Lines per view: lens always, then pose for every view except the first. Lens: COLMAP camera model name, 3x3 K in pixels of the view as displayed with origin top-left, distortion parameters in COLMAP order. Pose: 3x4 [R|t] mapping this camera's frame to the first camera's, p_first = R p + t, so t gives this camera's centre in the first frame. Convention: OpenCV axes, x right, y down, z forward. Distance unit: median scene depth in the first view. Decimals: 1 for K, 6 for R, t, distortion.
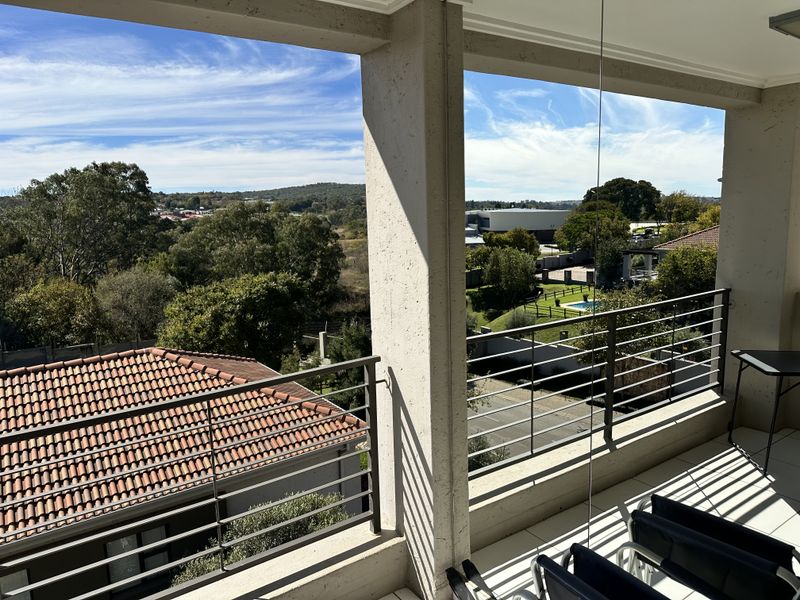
lens RADIAL K [[556.8, 0, 397.8], [0, 556.8, 302.1], [0, 0, 1]] dist [0.121567, -0.201546]
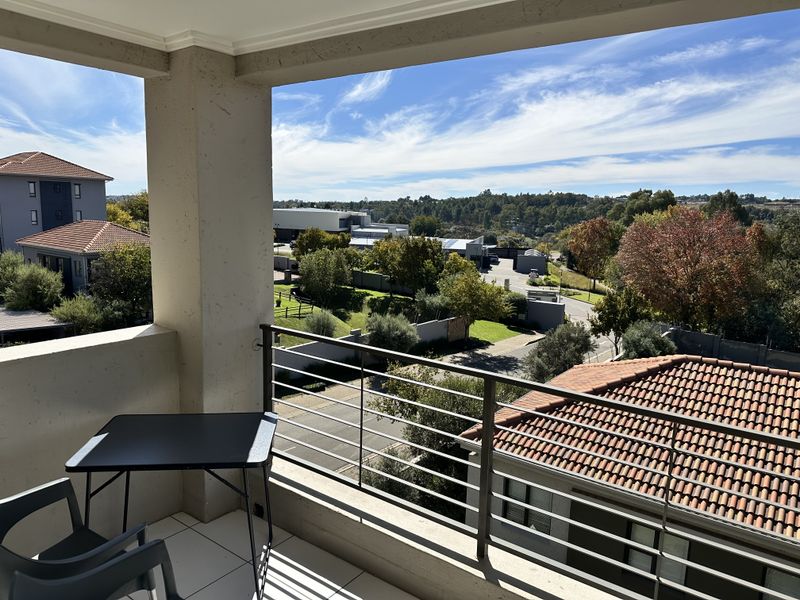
lens RADIAL K [[563.3, 0, 401.8], [0, 563.3, 285.2], [0, 0, 1]] dist [0.000718, 0.000497]
pose [[0.325030, 0.169151, -0.930453, 0.136173], [-0.198708, 0.974126, 0.107676, -0.019582], [0.924592, 0.149891, 0.350232, 0.092560]]
